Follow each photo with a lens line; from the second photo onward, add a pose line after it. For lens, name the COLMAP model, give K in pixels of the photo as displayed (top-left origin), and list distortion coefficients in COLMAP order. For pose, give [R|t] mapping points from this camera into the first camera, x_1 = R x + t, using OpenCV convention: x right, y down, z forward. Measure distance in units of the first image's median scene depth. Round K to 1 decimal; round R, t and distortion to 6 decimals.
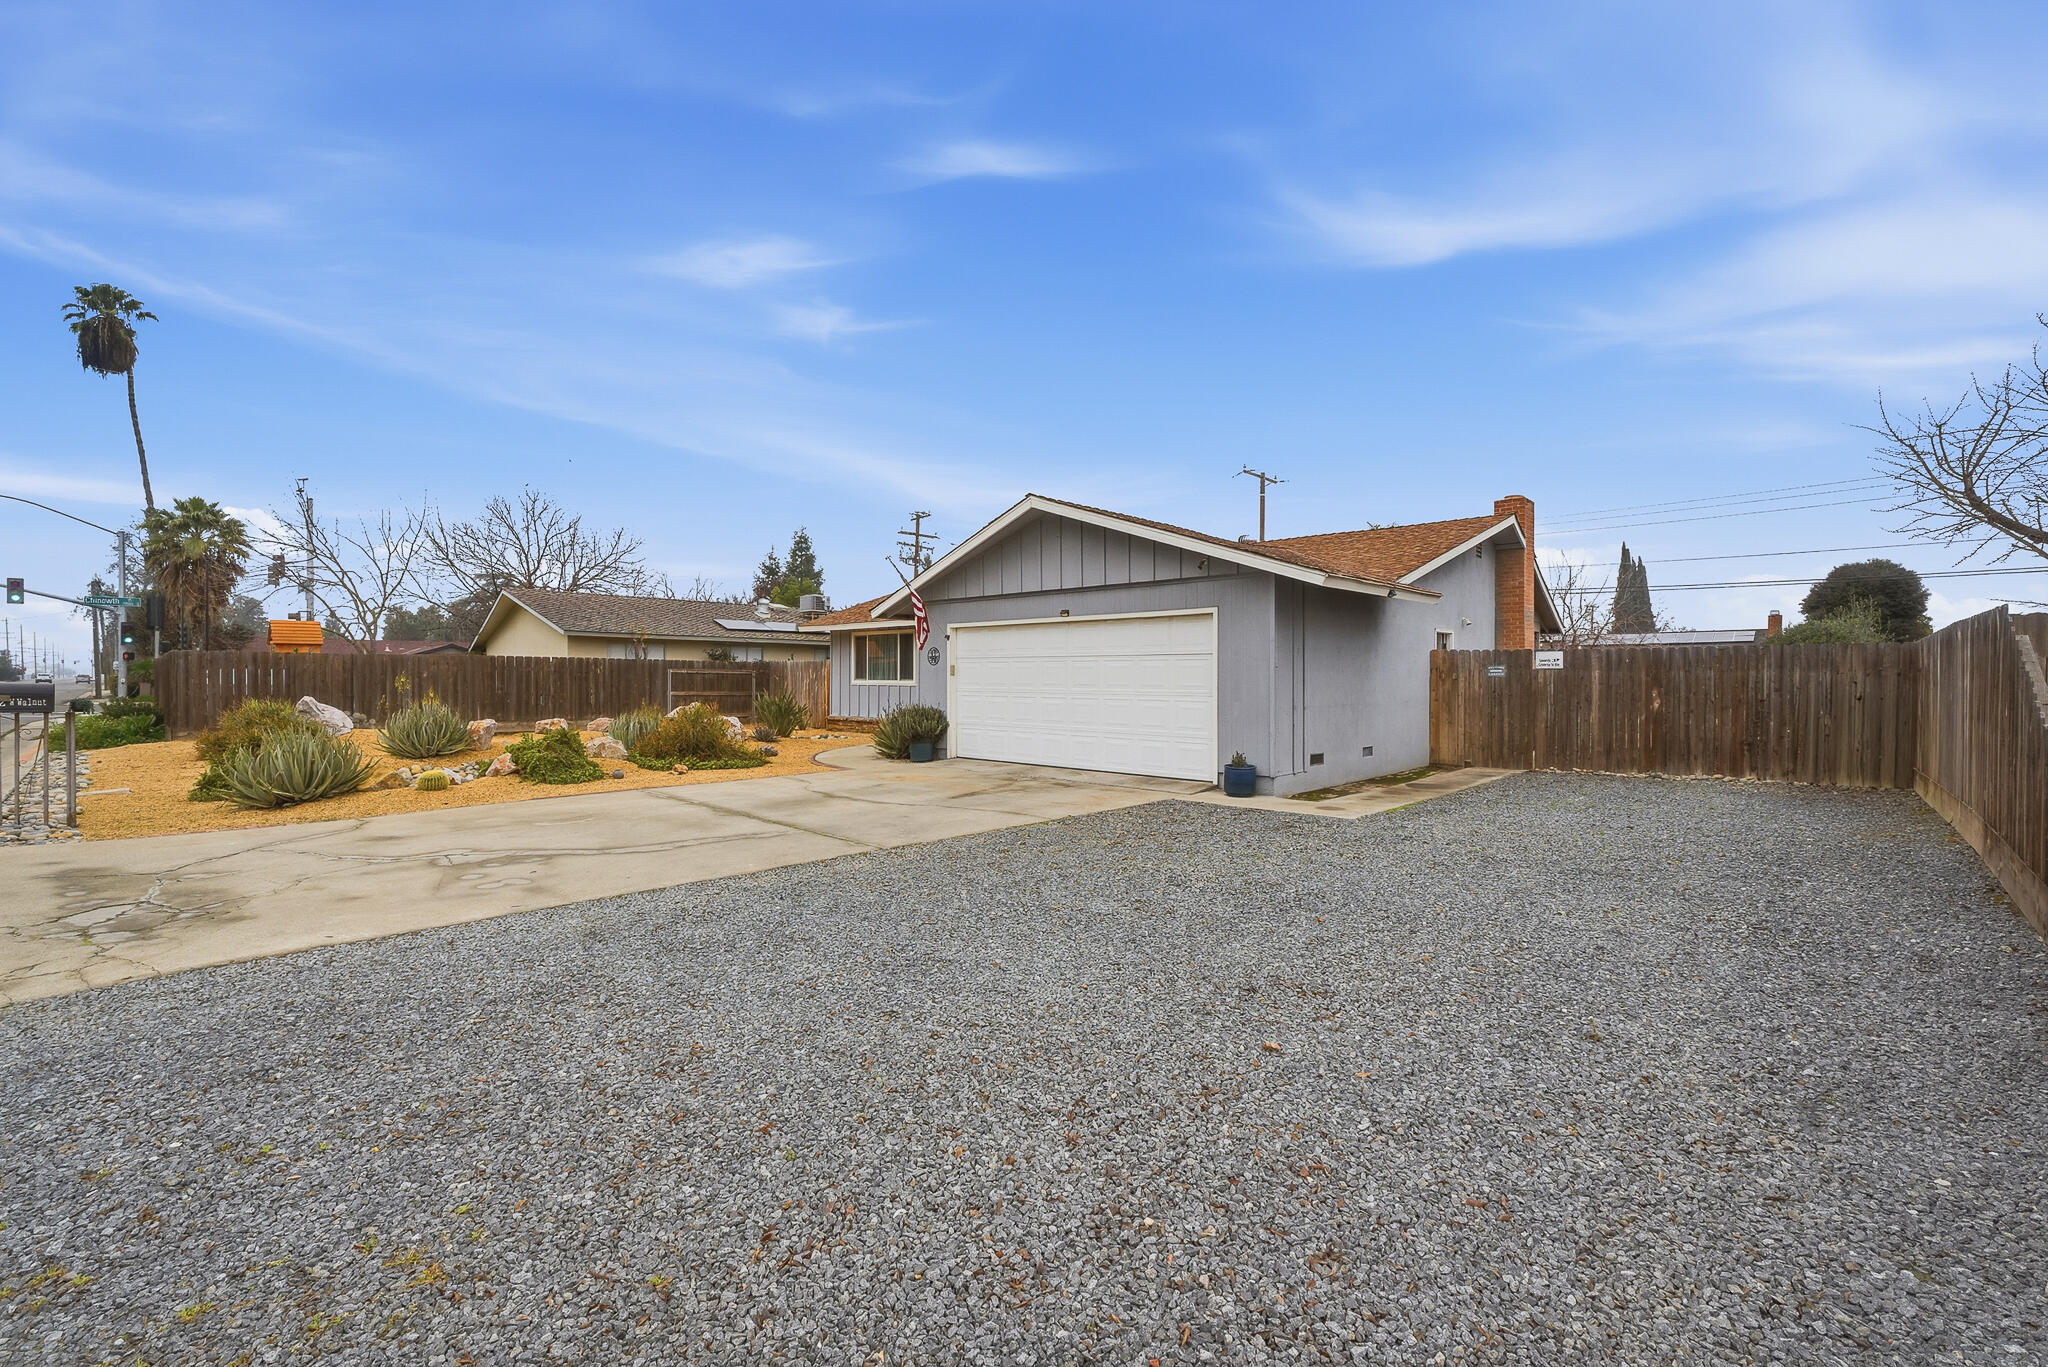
lens RADIAL K [[876.4, 0, 1006.5], [0, 876.4, 681.1], [0, 0, 1]] dist [-0.003974, -0.000173]
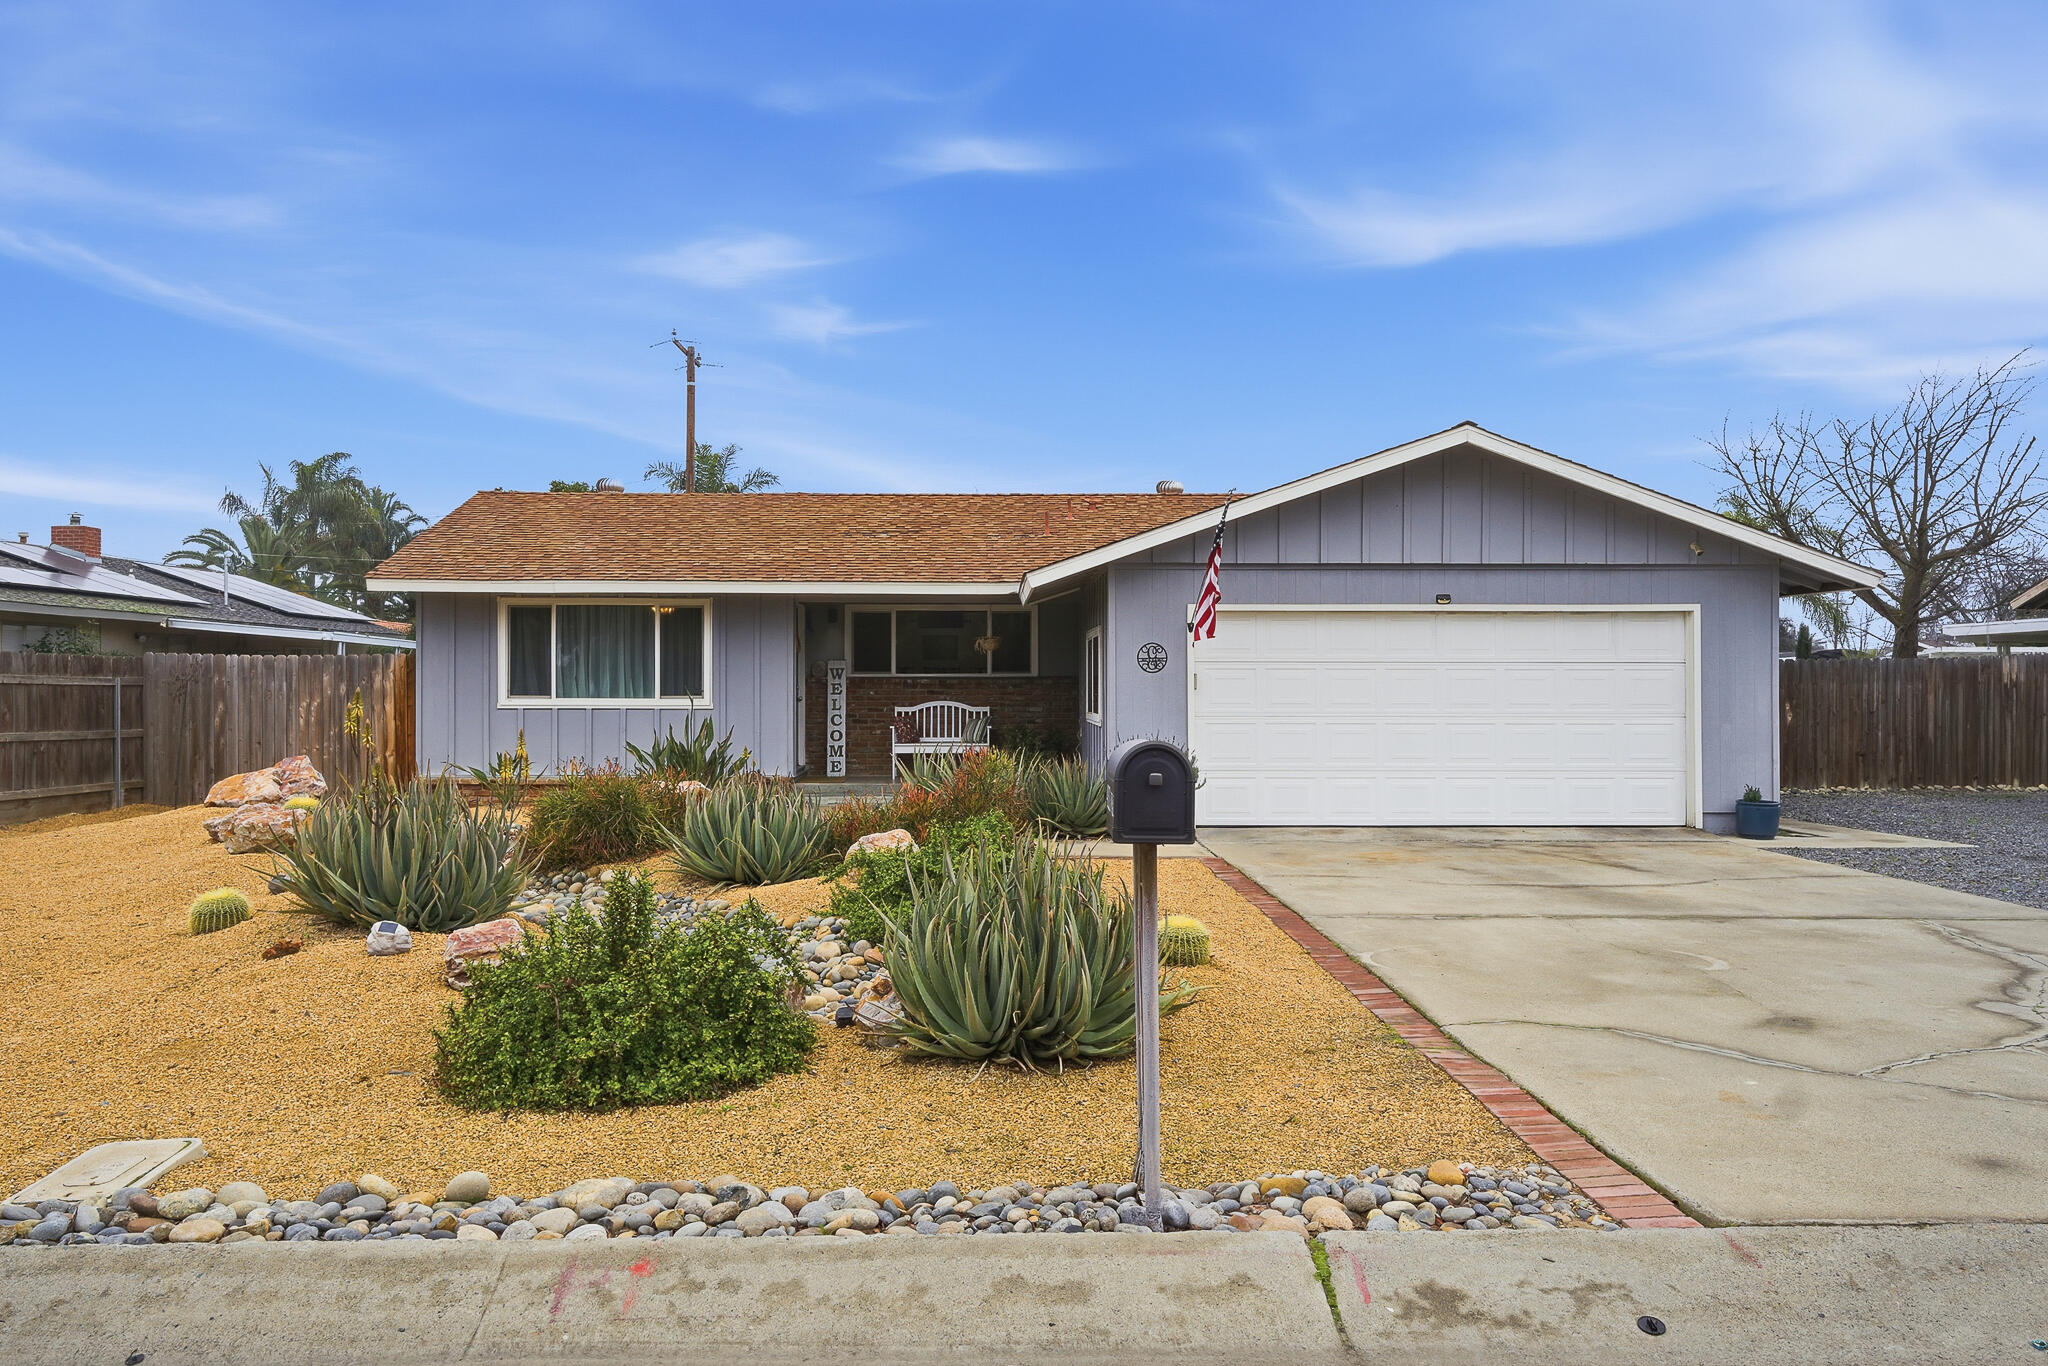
lens RADIAL K [[1482.6, 0, 1024.0], [0, 1482.6, 683.0], [0, 0, 1]] dist [0.040592, -0.000270]
pose [[0.696999, -0.000680, 0.717072, -0.985990], [0.004145, 0.999987, -0.003081, -0.009857], [-0.717060, 0.005119, 0.696992, 0.424486]]
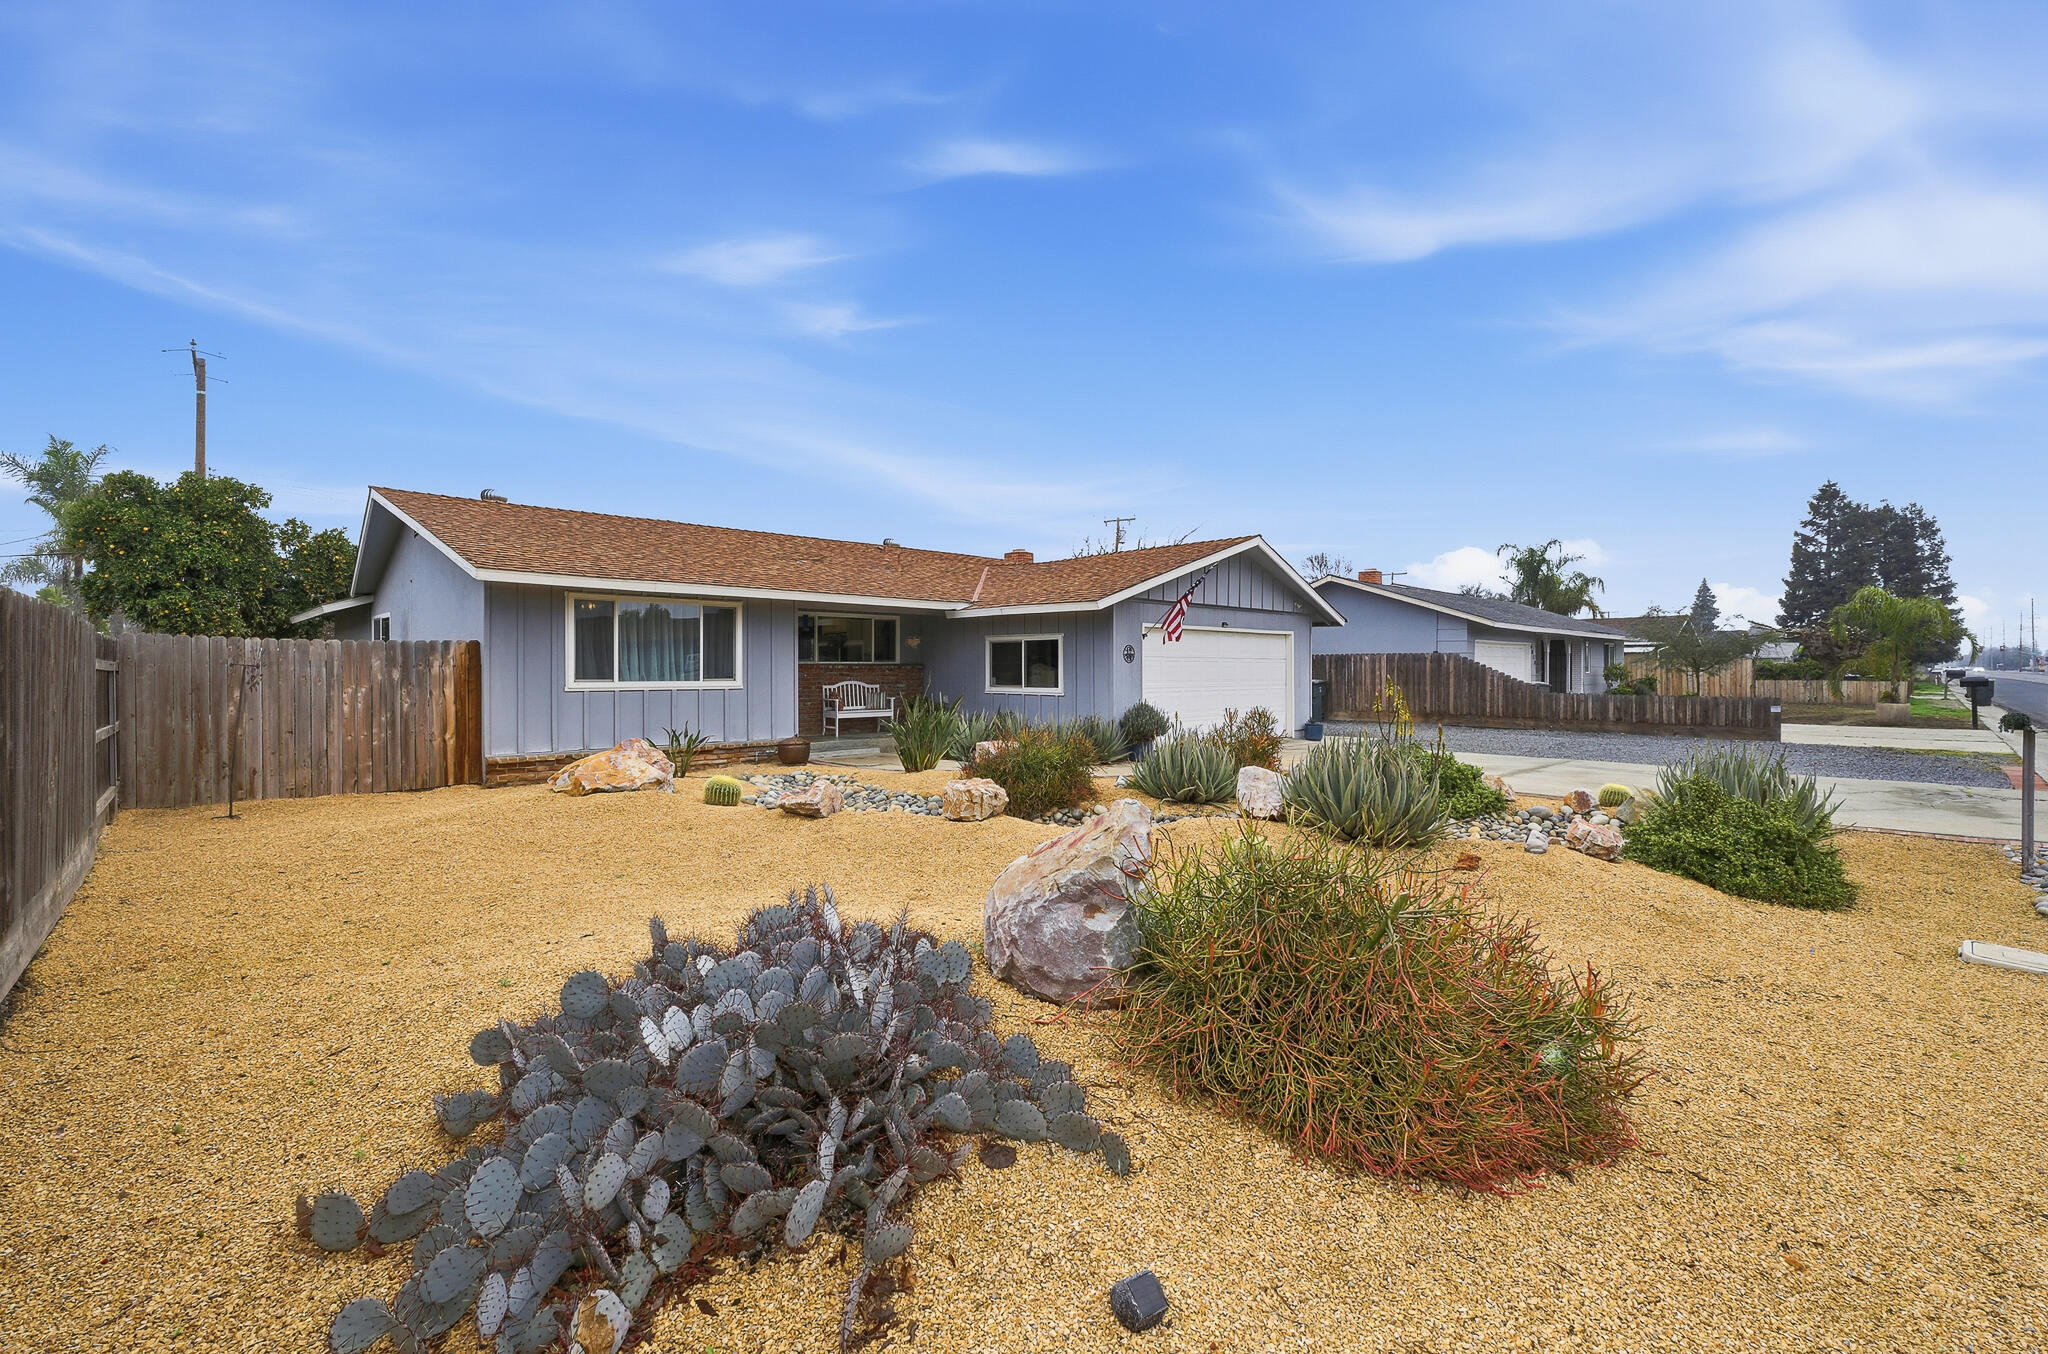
lens RADIAL K [[889.5, 0, 1024.4], [0, 889.5, 668.5], [0, 0, 1]] dist [-0.025831, 0.016146]
pose [[0.008183, -0.001847, 0.999965, -1.249858], [0.005378, 0.999984, 0.001803, -0.015198], [-0.999952, 0.005363, 0.008192, 1.284850]]
